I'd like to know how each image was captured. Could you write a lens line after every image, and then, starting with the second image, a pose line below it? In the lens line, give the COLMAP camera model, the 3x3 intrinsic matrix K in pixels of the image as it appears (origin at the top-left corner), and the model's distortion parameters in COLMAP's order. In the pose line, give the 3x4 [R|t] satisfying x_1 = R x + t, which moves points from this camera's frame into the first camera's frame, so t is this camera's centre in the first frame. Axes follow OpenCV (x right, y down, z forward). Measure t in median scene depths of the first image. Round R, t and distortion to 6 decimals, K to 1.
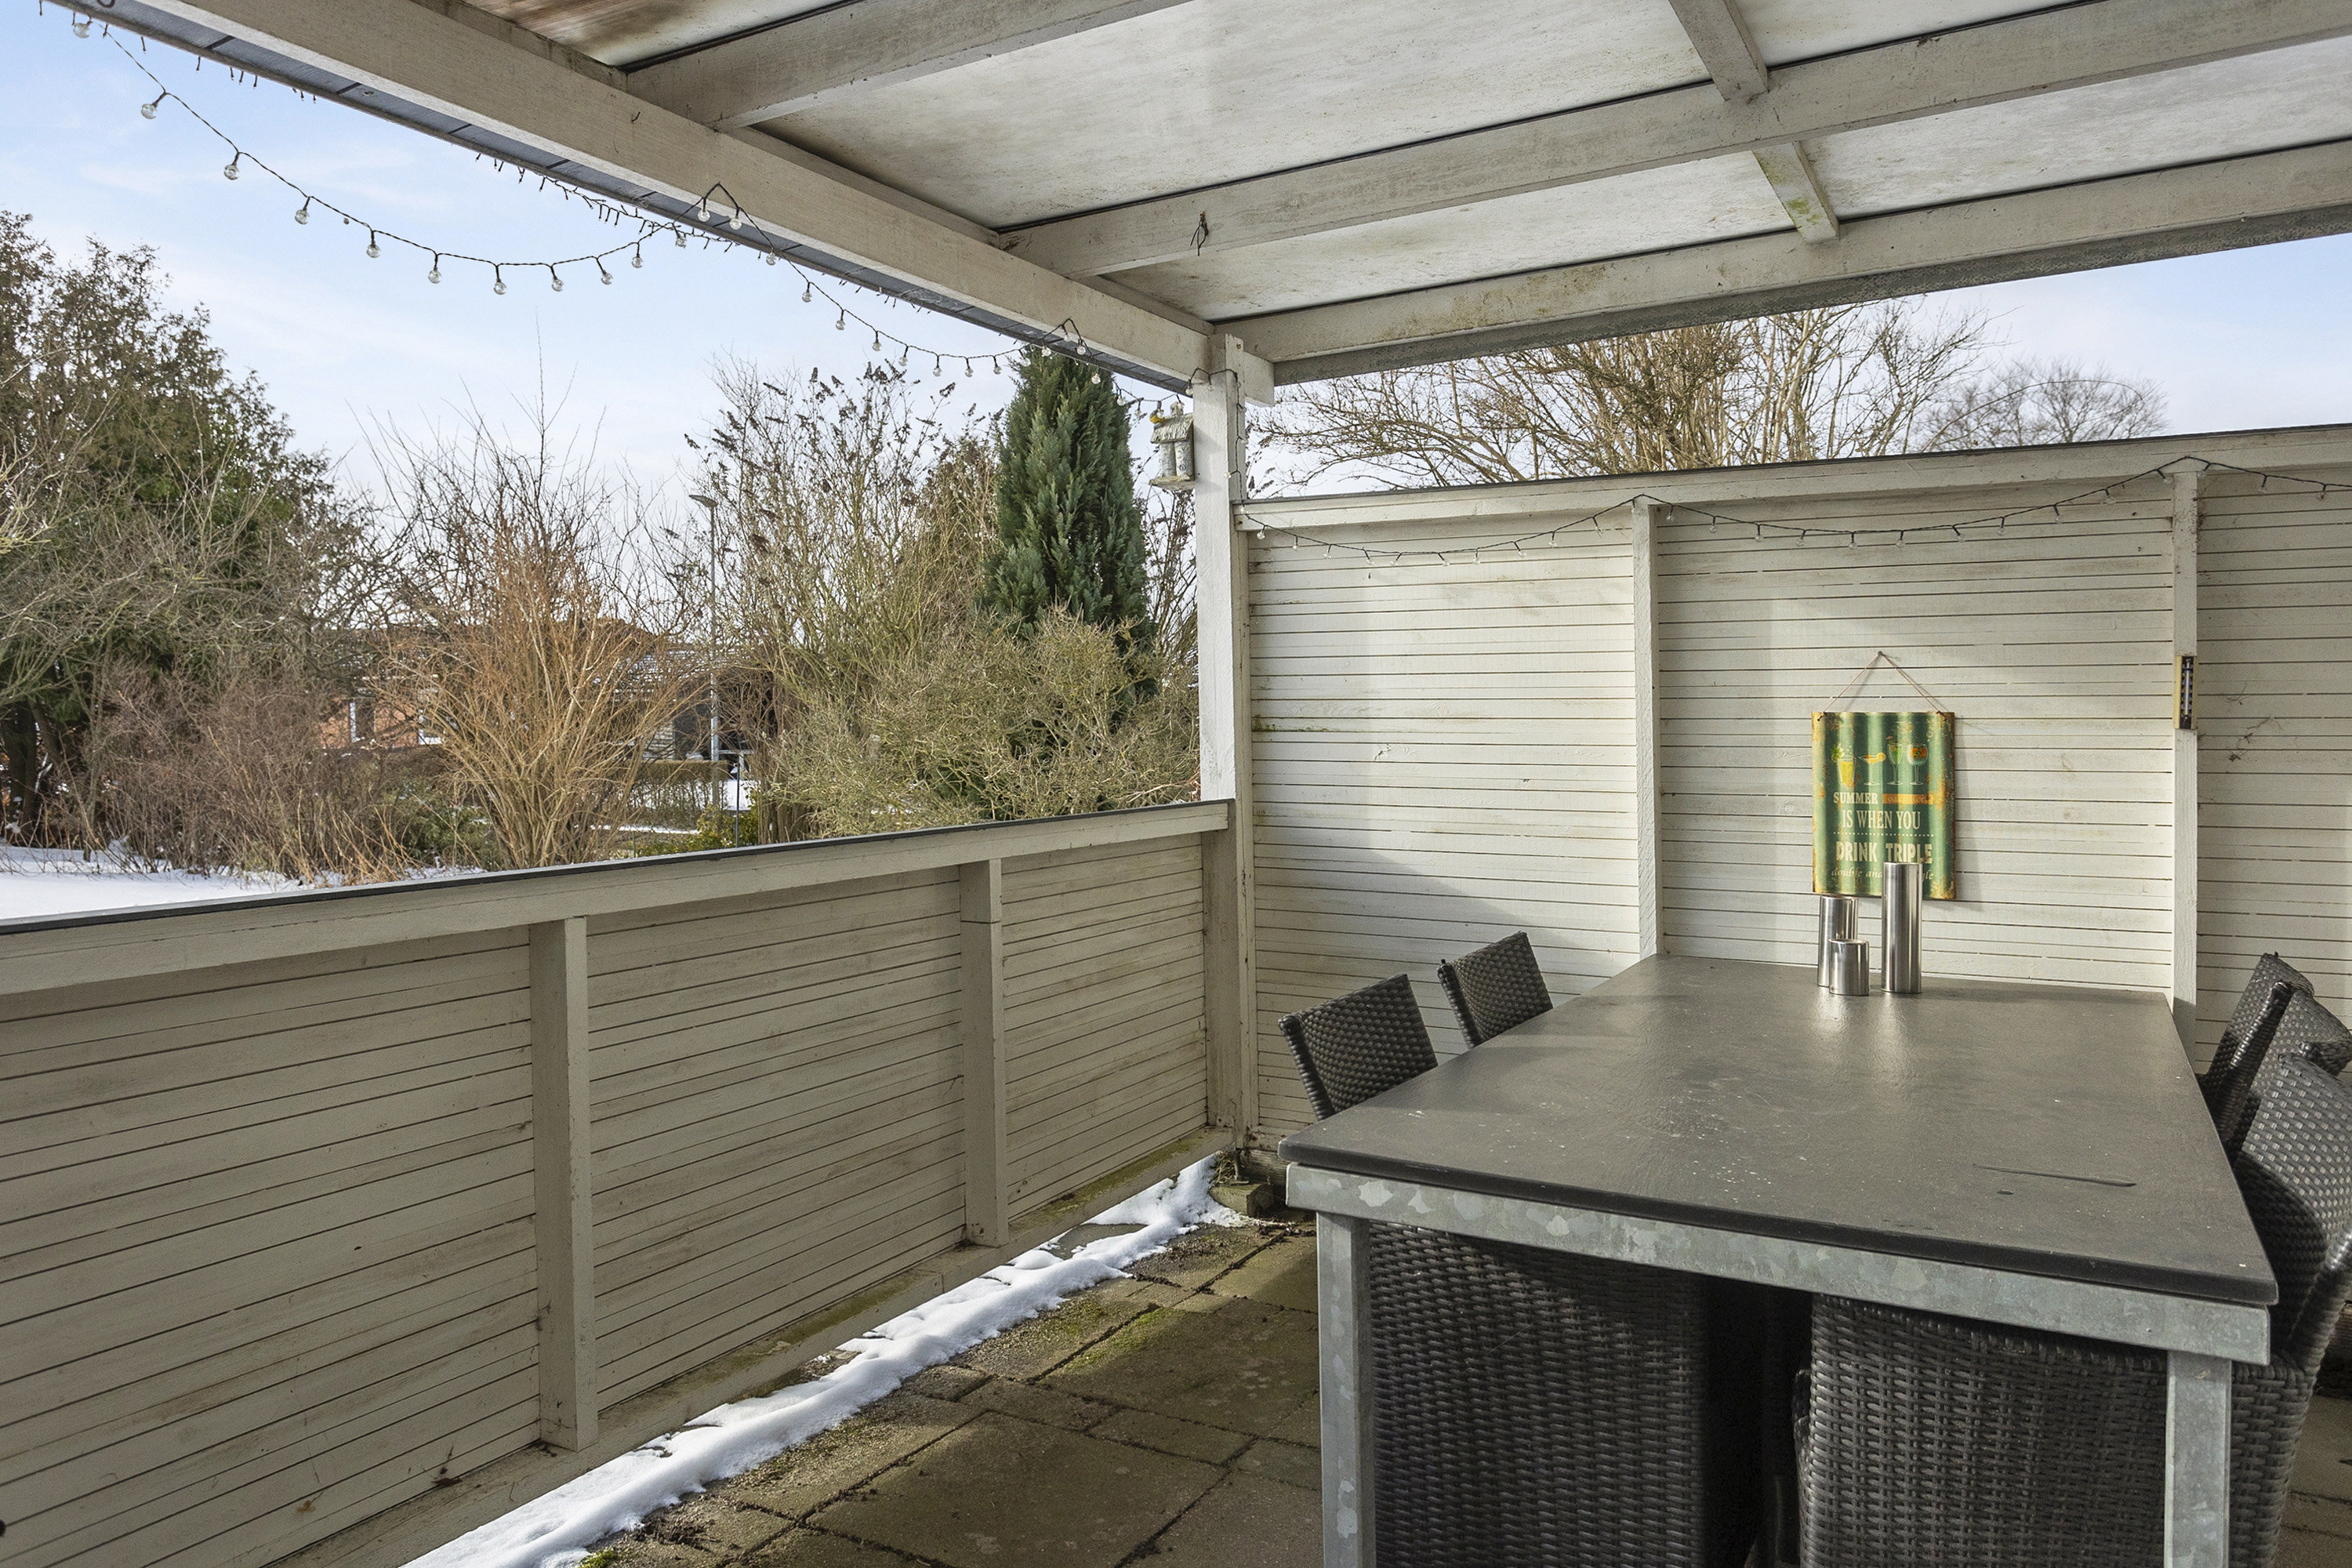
lens RADIAL K [[1660.9, 0, 1174.7], [0, 1660.9, 764.8], [0, 0, 1]] dist [0.002304, 0.000068]
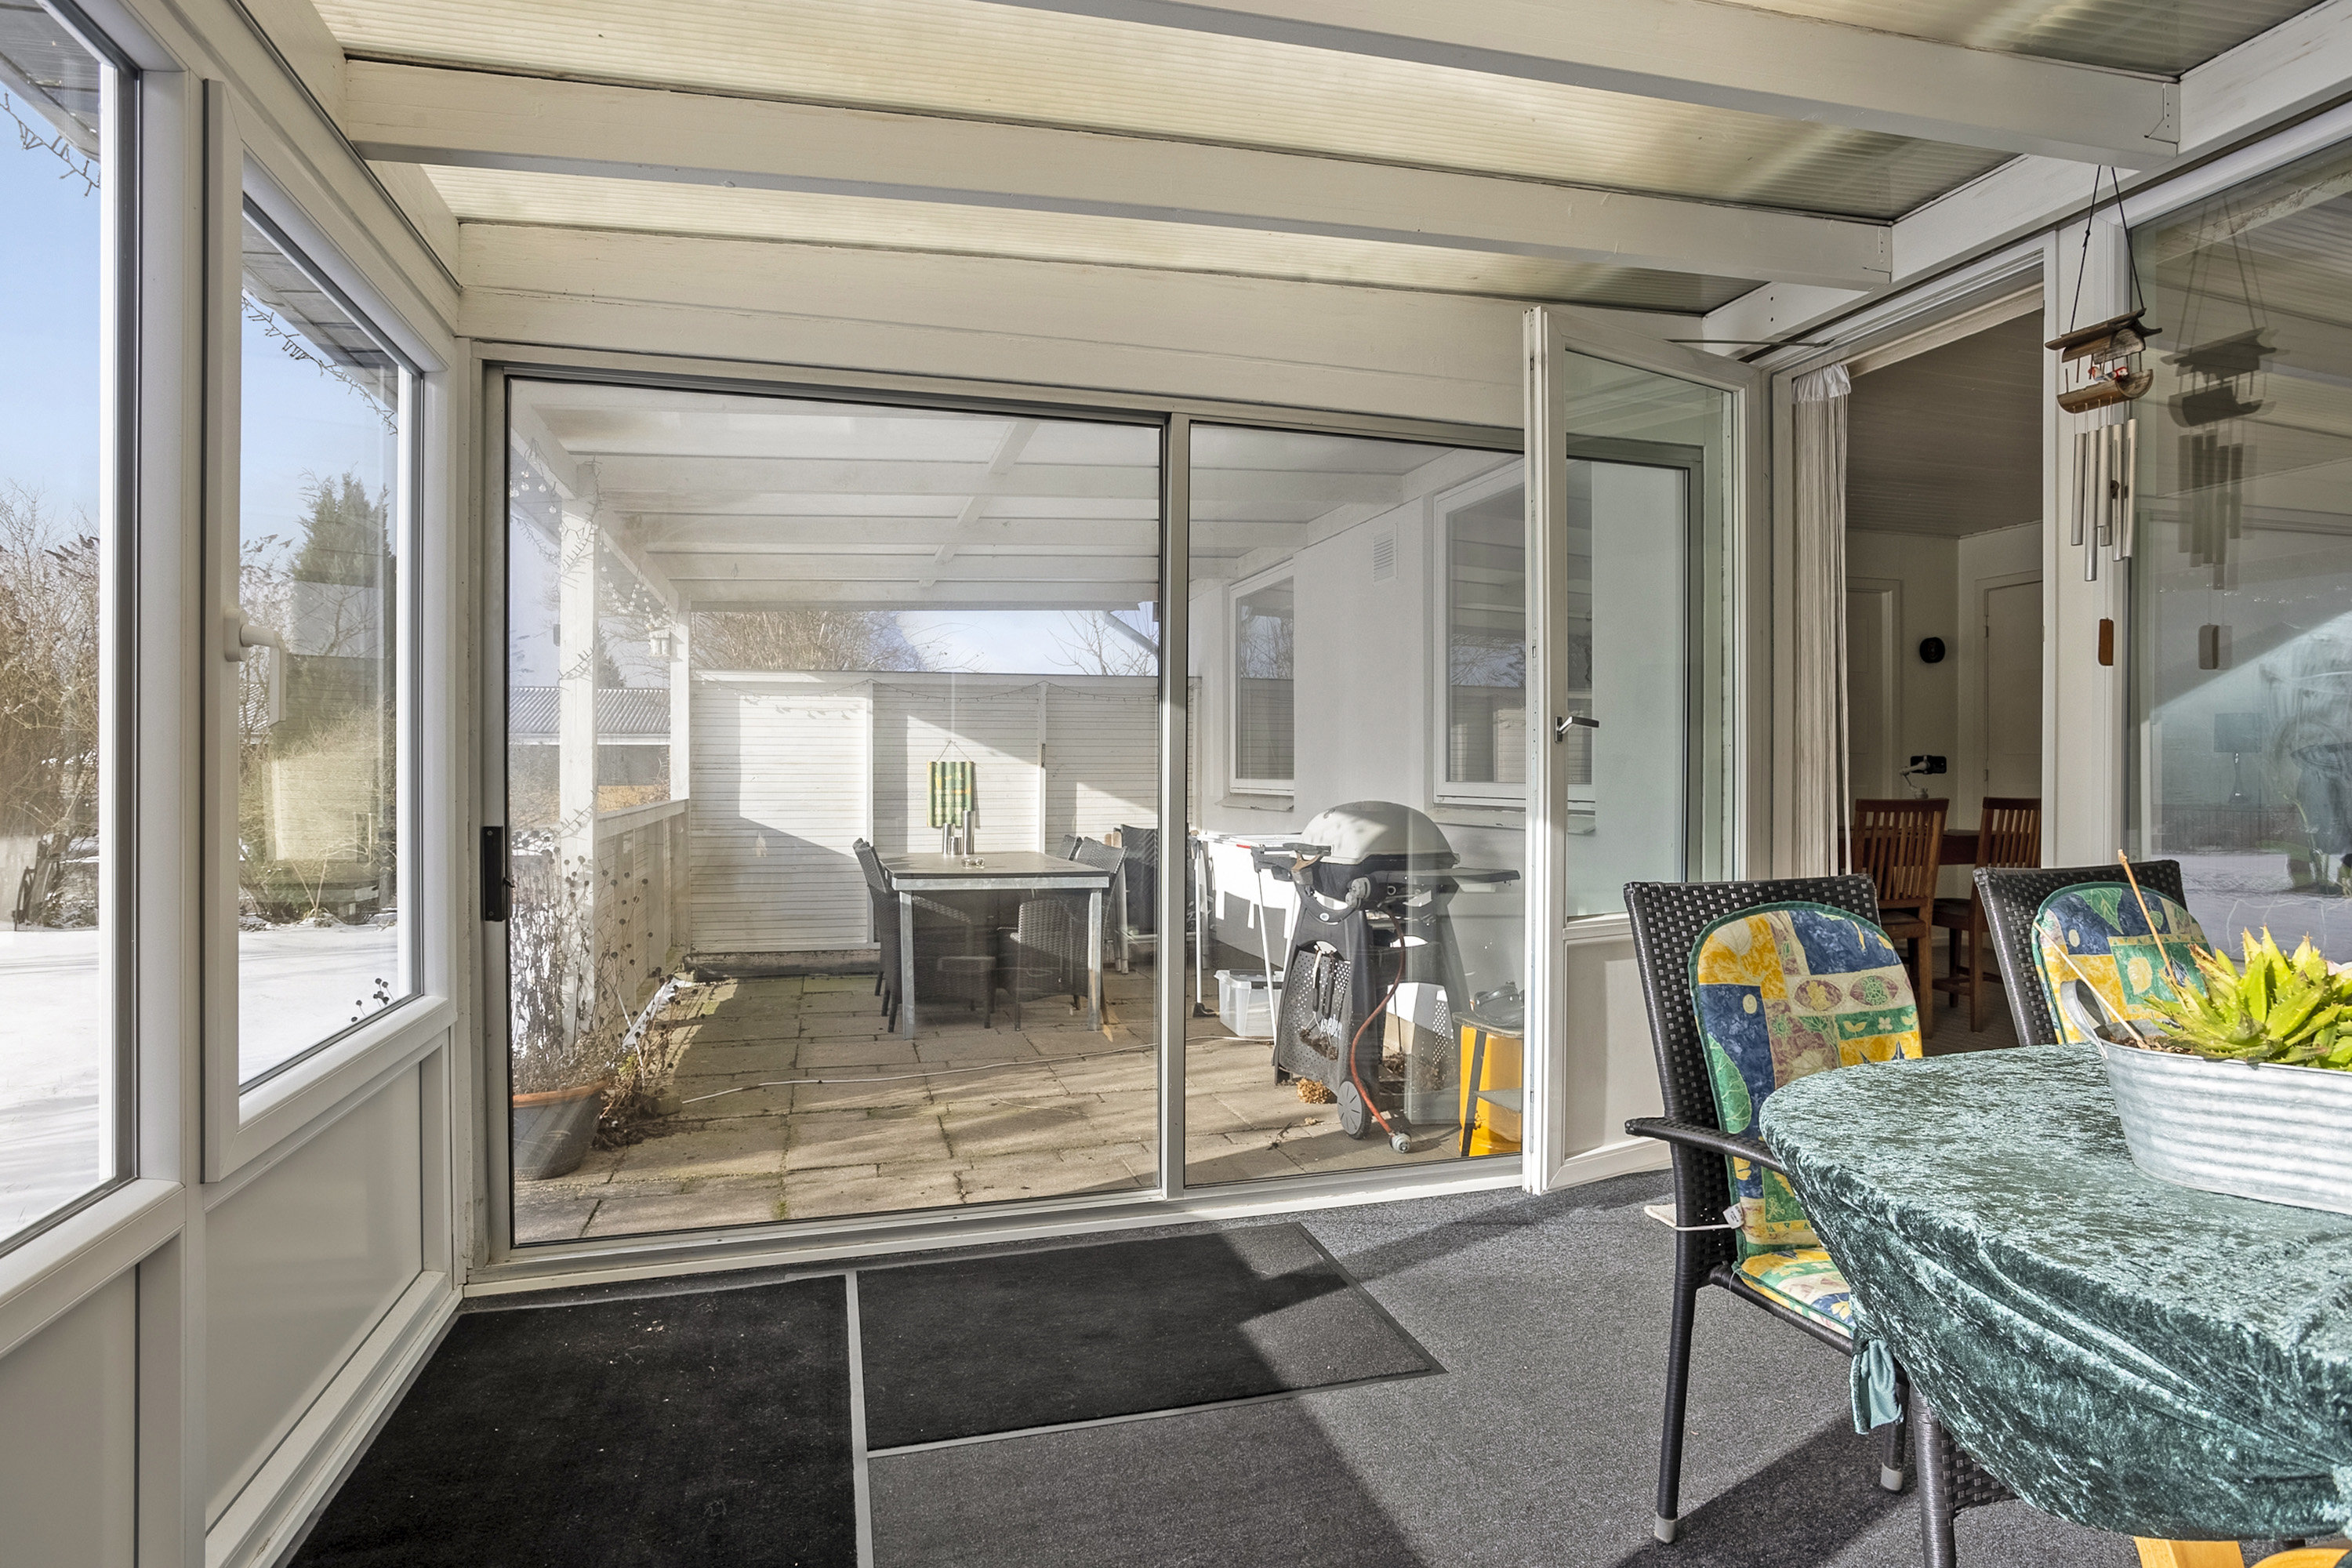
lens RADIAL K [[1293.8, 0, 1174.6], [0, 1293.8, 776.7], [0, 0, 1]] dist [-0.000139, -0.000003]
pose [[0.720786, -0.005104, 0.693139, -0.838624], [0.022342, 0.999624, -0.015873, 0.038466], [-0.692798, 0.026927, 0.720629, -0.867843]]
